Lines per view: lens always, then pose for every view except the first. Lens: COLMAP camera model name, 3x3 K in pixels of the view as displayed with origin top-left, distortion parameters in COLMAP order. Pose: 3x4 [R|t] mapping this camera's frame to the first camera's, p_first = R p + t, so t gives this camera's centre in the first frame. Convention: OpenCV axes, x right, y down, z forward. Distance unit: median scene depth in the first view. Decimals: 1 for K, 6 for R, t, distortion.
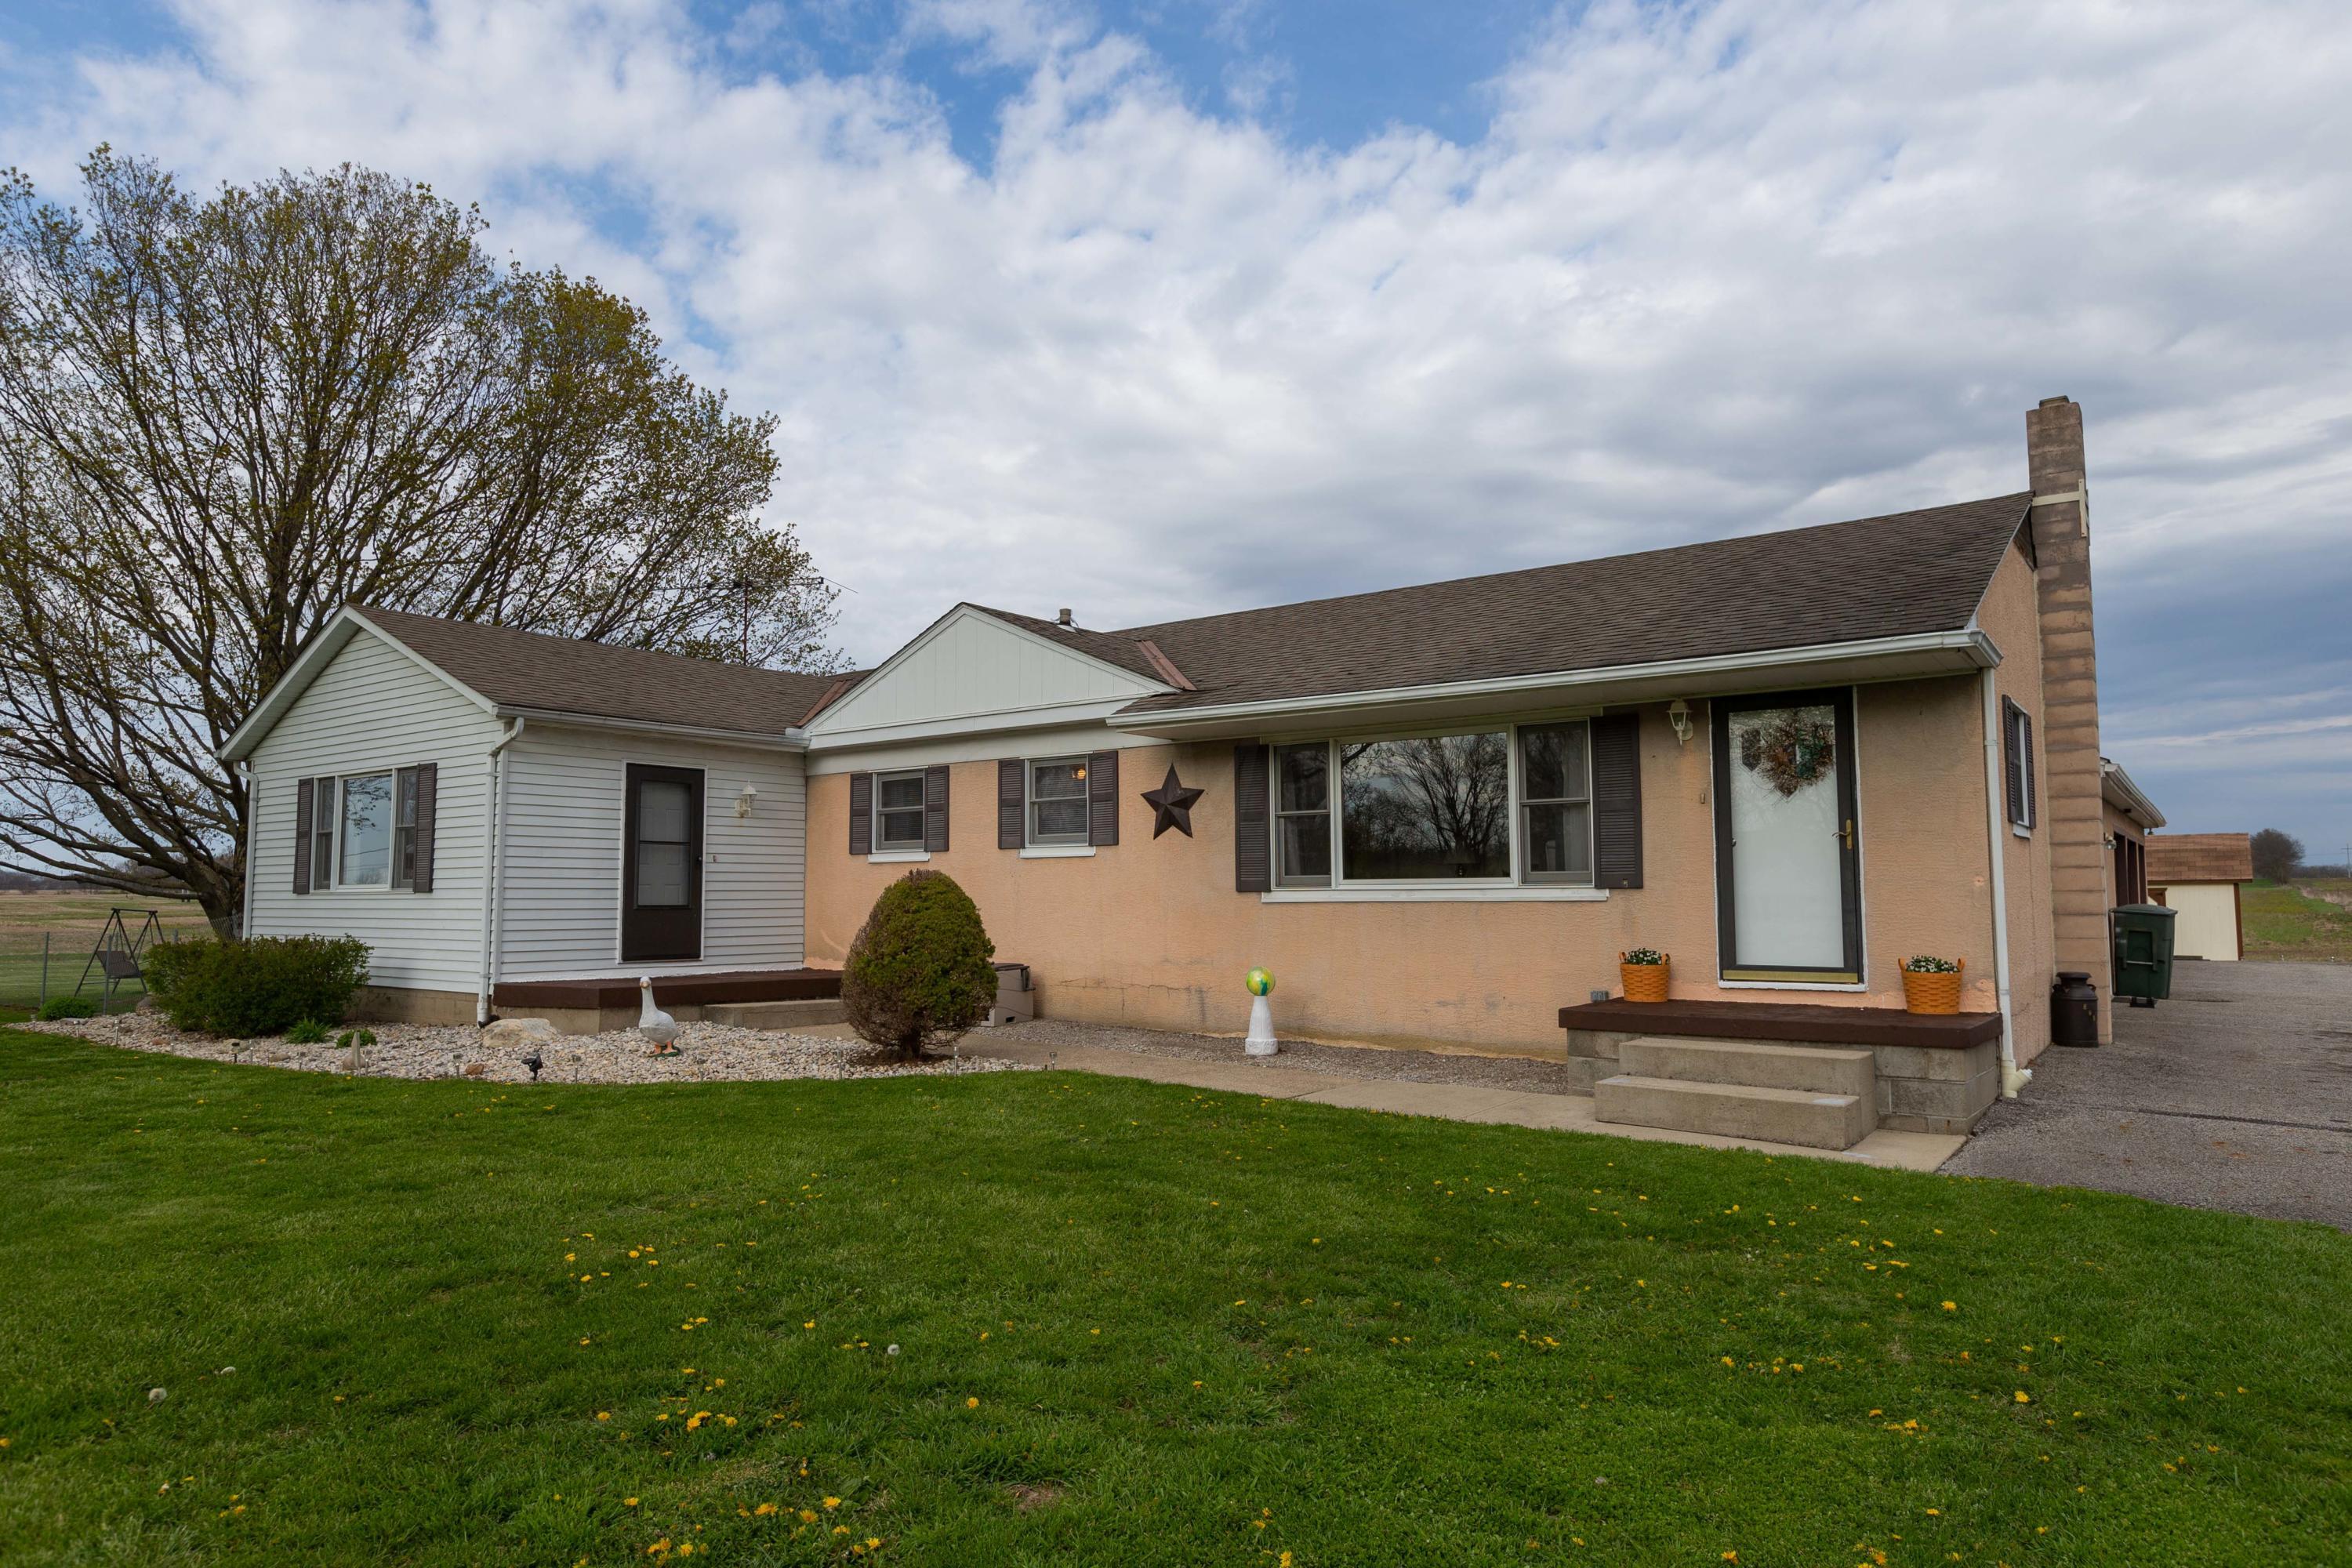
lens RADIAL K [[1459.2, 0, 1176.4], [0, 1459.2, 788.0], [0, 0, 1]] dist [-0.025314, -0.000018]
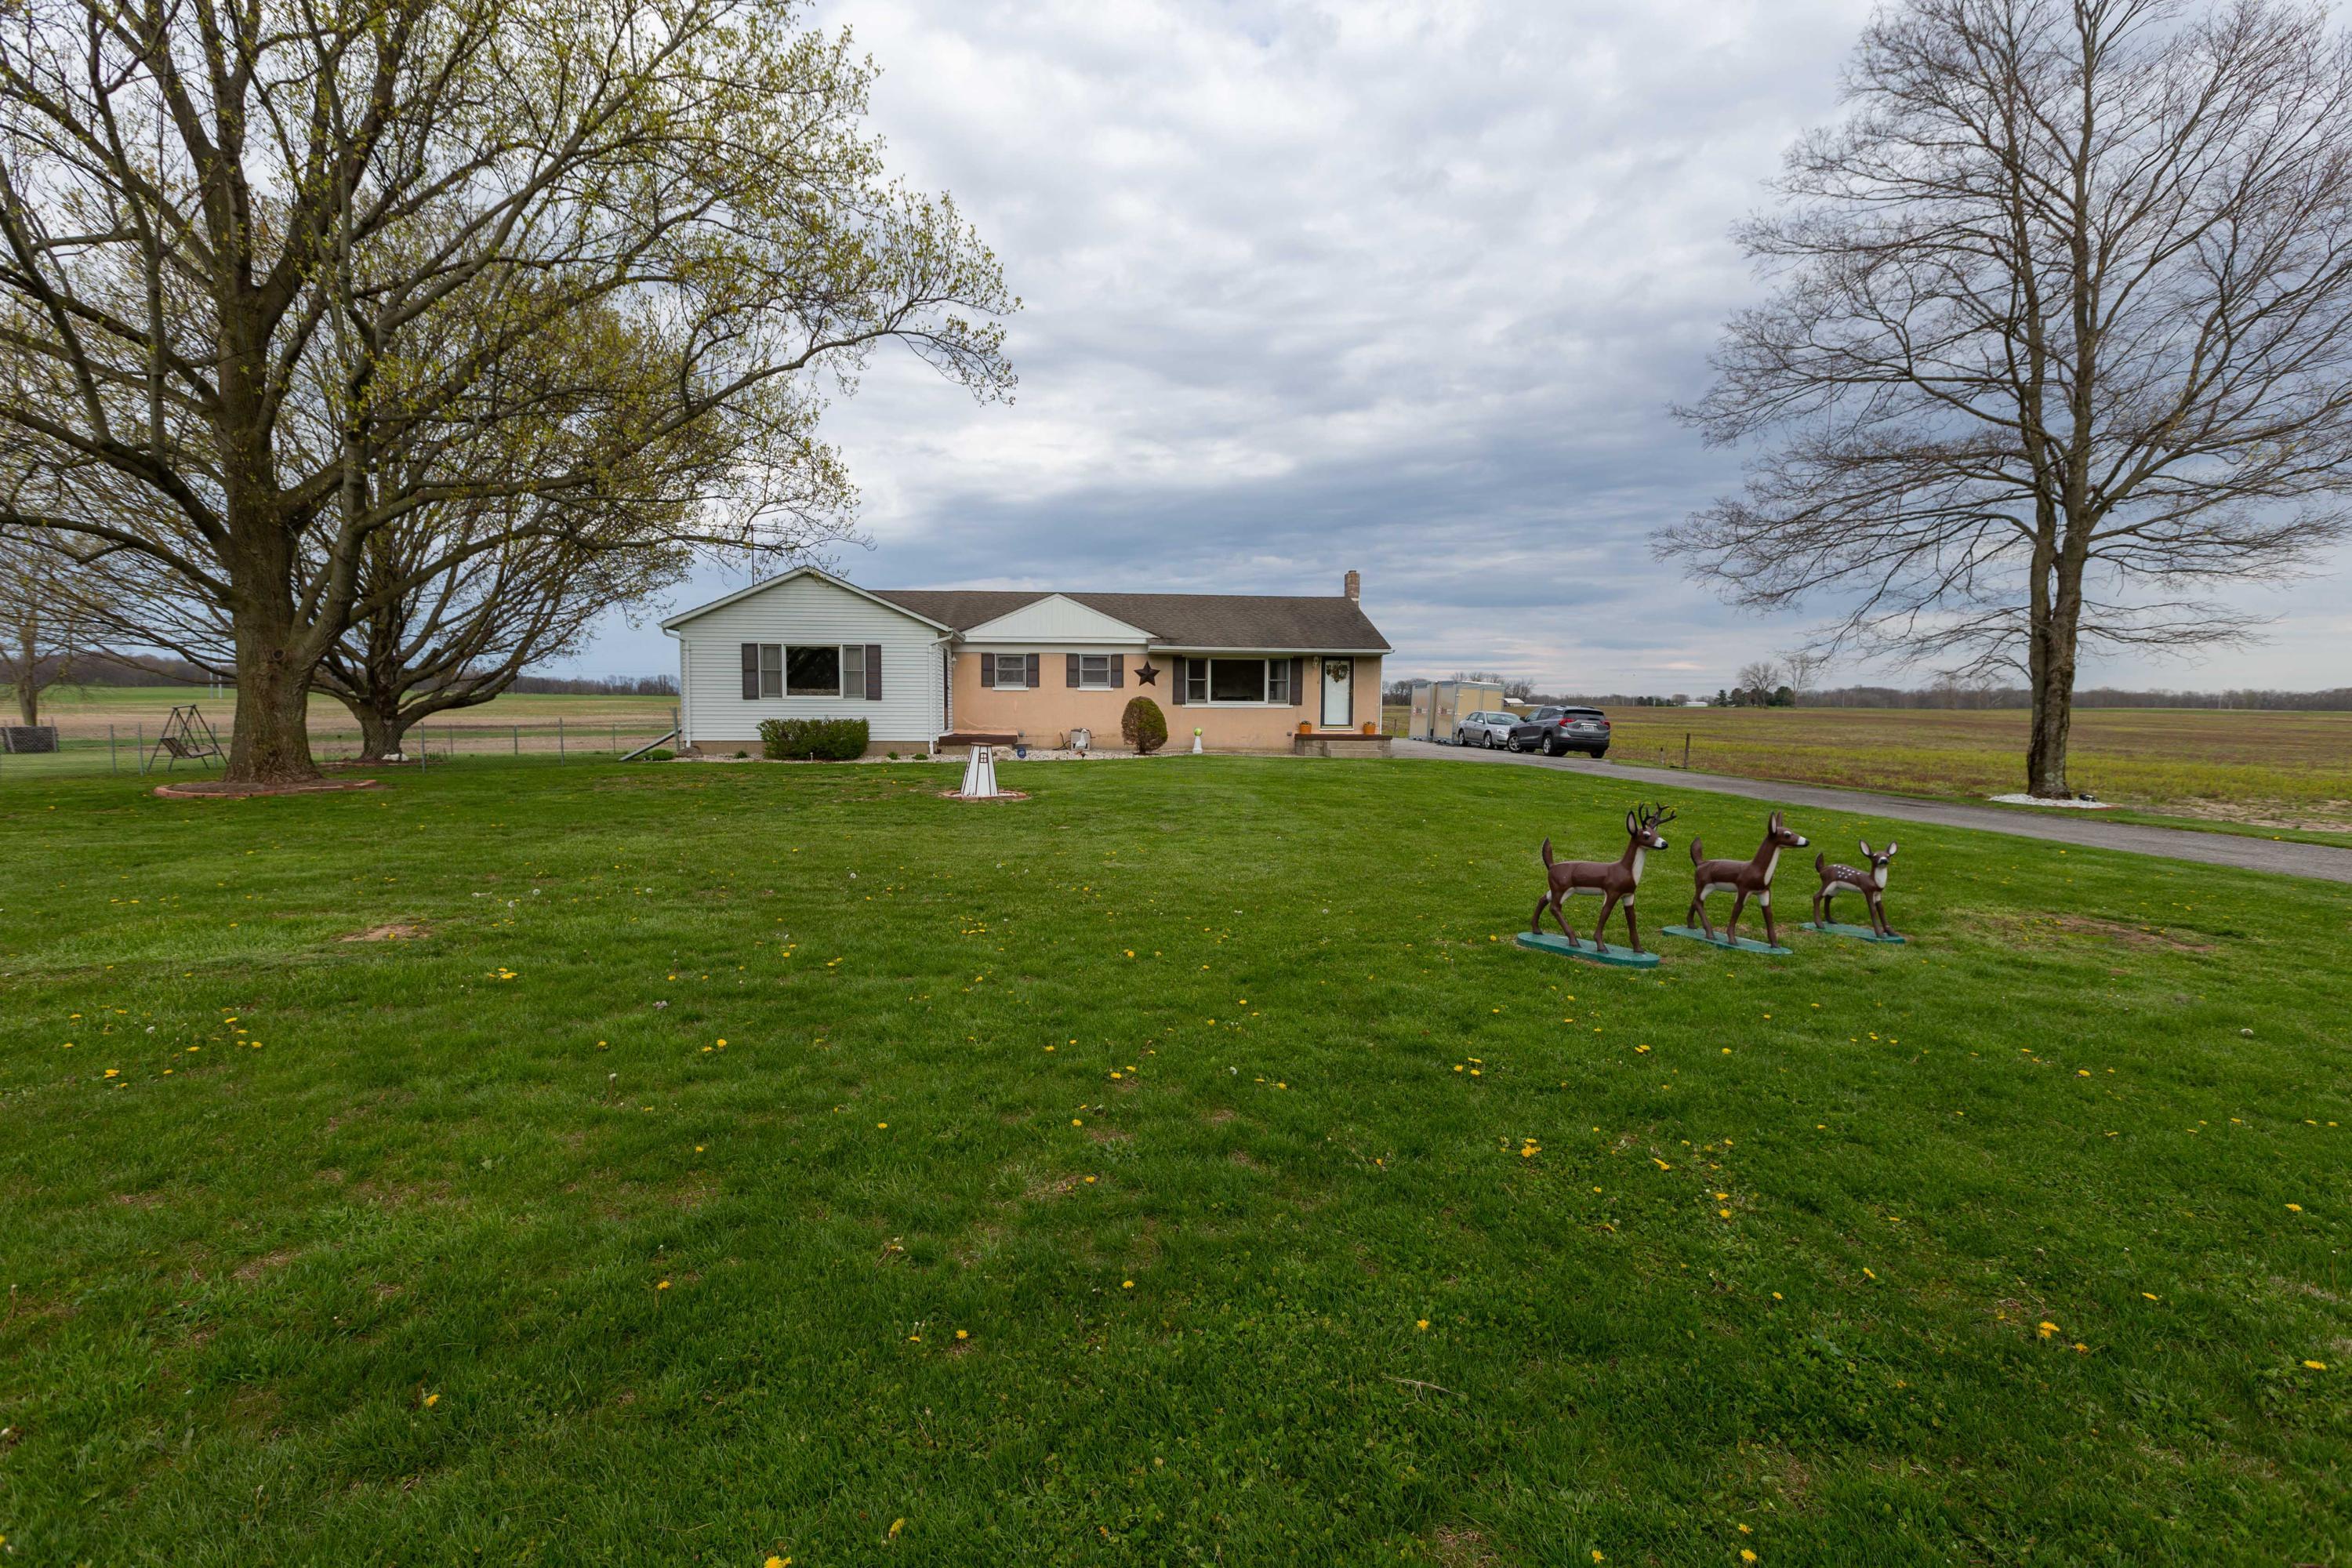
lens RADIAL K [[1053.4, 0, 1183.8], [0, 1053.4, 783.0], [0, 0, 1]] dist [-0.001325, -0.000602]
pose [[0.721693, -0.041060, 0.690994, -1.594344], [-0.061819, 0.990427, 0.123418, -0.043724], [-0.689447, -0.131787, 0.712247, -0.686320]]
